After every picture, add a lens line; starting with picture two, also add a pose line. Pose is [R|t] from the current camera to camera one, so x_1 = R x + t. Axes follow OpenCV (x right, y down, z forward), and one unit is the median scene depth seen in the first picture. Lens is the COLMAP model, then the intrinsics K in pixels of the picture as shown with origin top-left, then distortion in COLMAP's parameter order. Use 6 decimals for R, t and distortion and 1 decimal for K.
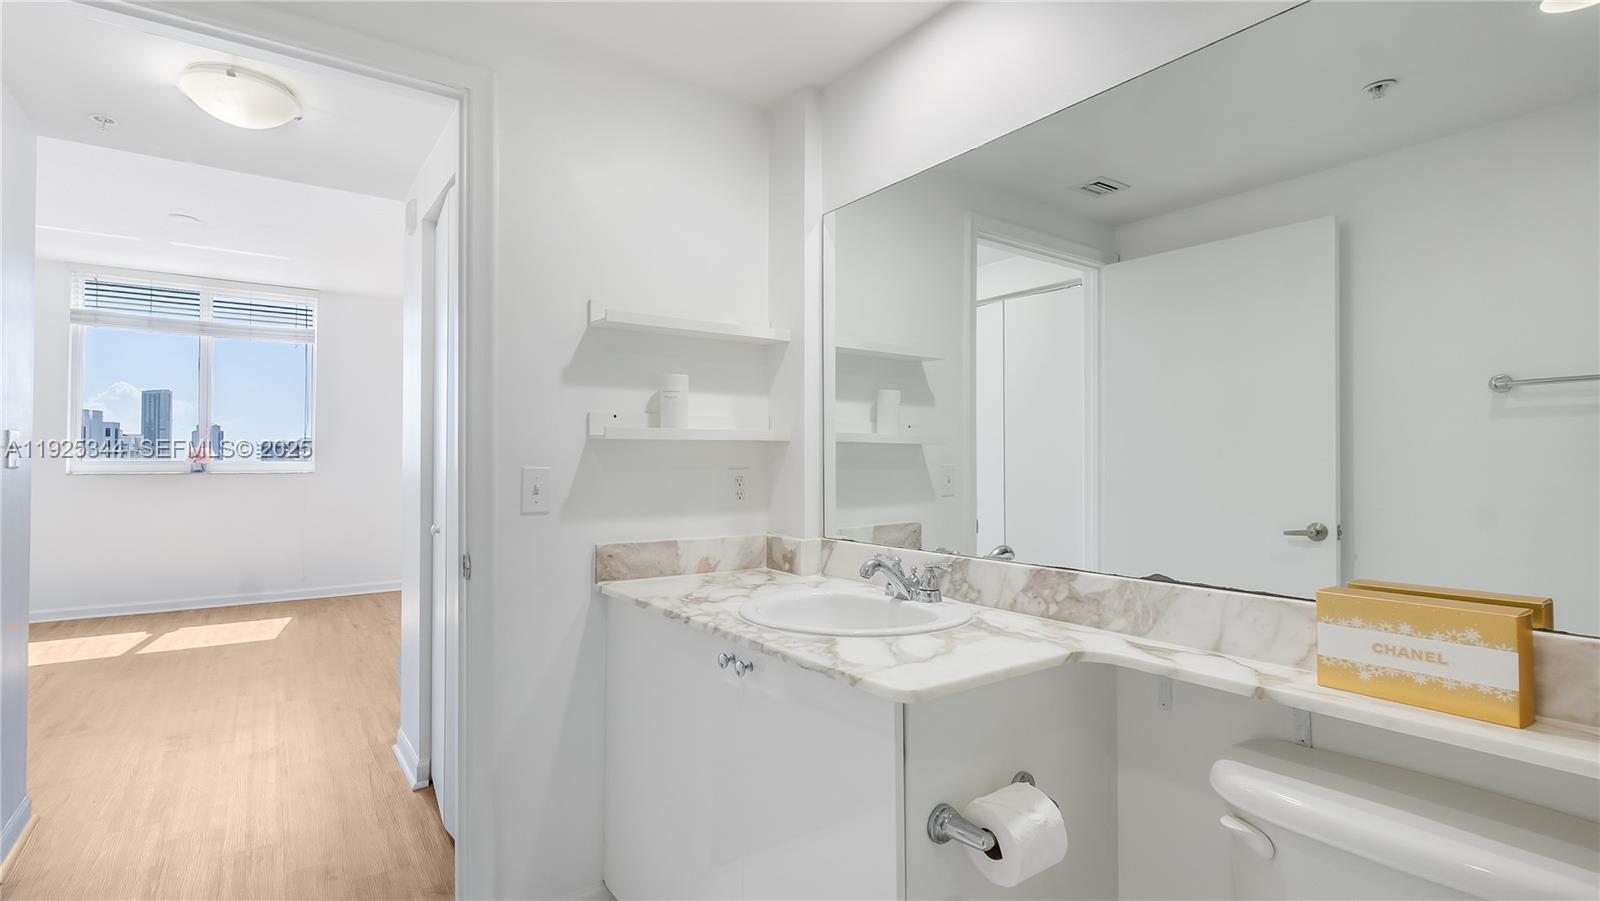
lens RADIAL K [[738.8, 0, 802.4], [0, 738.8, 450.9], [0, 0, 1]] dist [-0.011658, 0.002555]
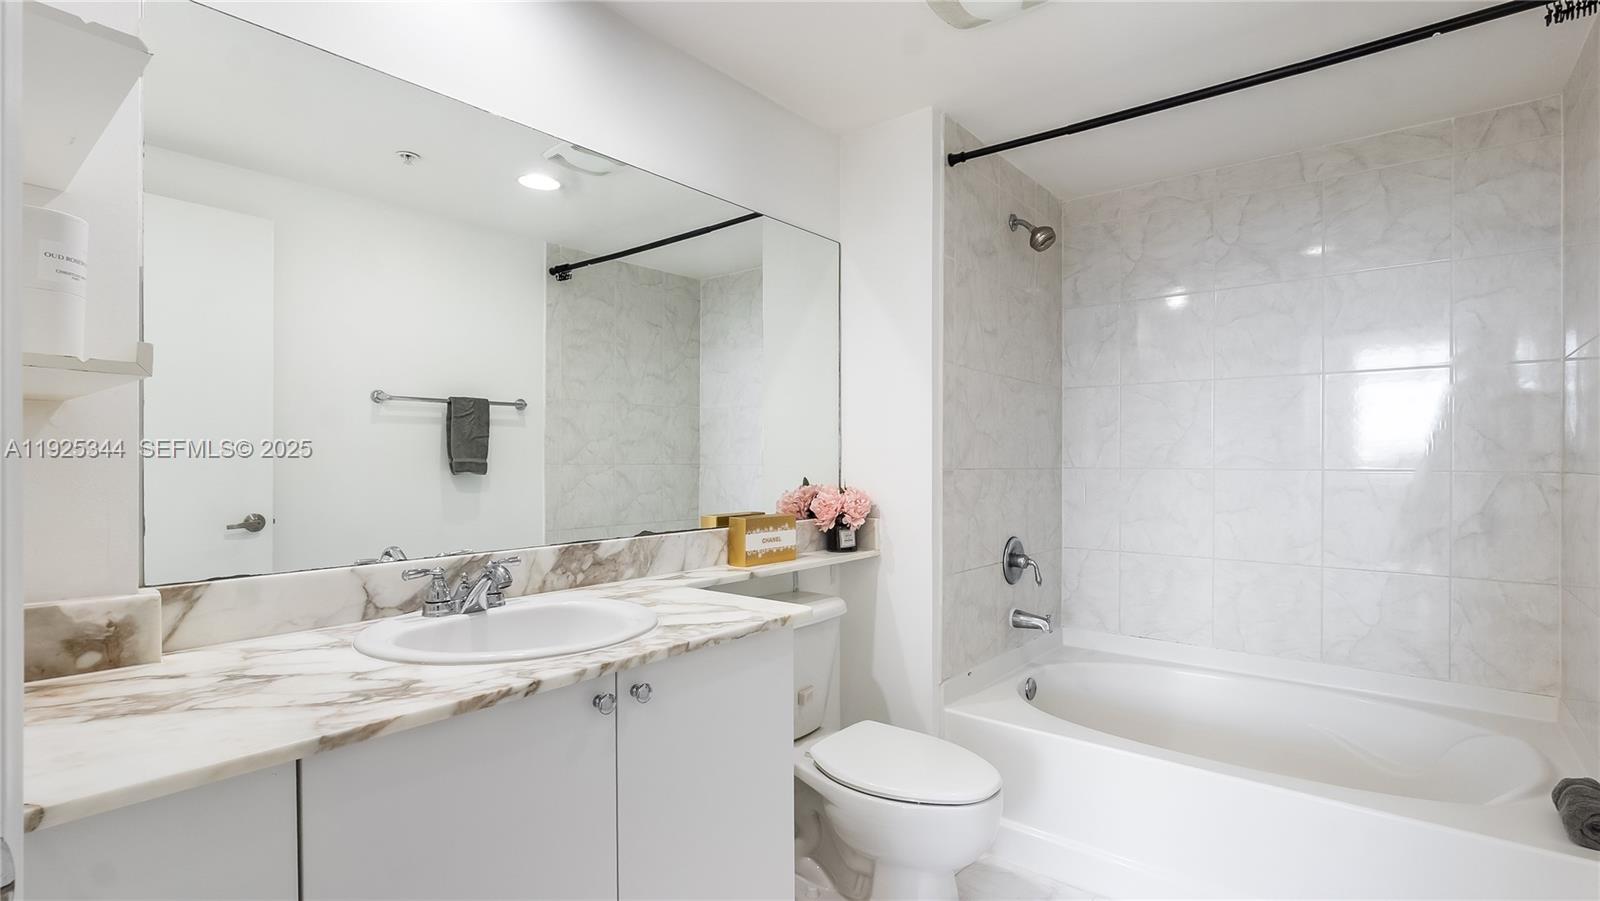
lens RADIAL K [[738.8, 0, 797.3], [0, 738.8, 464.6], [0, 0, 1]] dist [-0.011658, 0.002555]
pose [[-0.260207, -0.004378, 0.965543, -0.865145], [-0.015328, 0.999882, 0.000403, 0.032057], [-0.965431, -0.014695, -0.260244, 0.981897]]
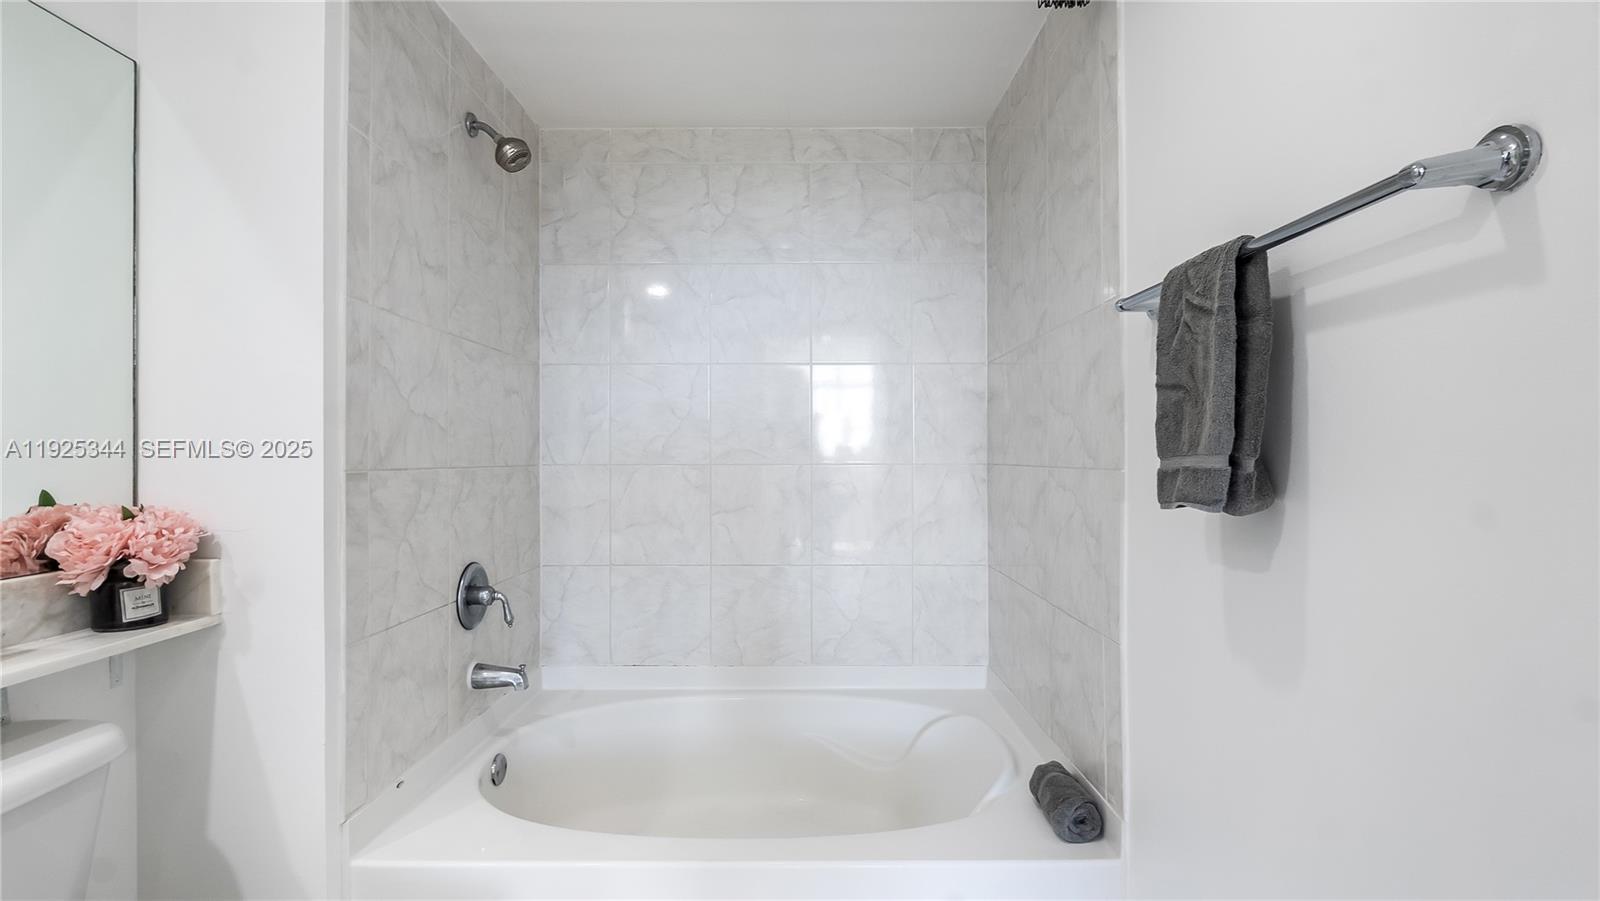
lens RADIAL K [[738.8, 0, 800.1], [0, 738.8, 449.5], [0, 0, 1]] dist [-0.011658, 0.002555]
pose [[-0.811247, 0.008191, 0.584646, -0.501887], [-0.004359, 0.999789, -0.020056, 0.027079], [-0.584687, -0.018819, -0.811041, 0.727568]]
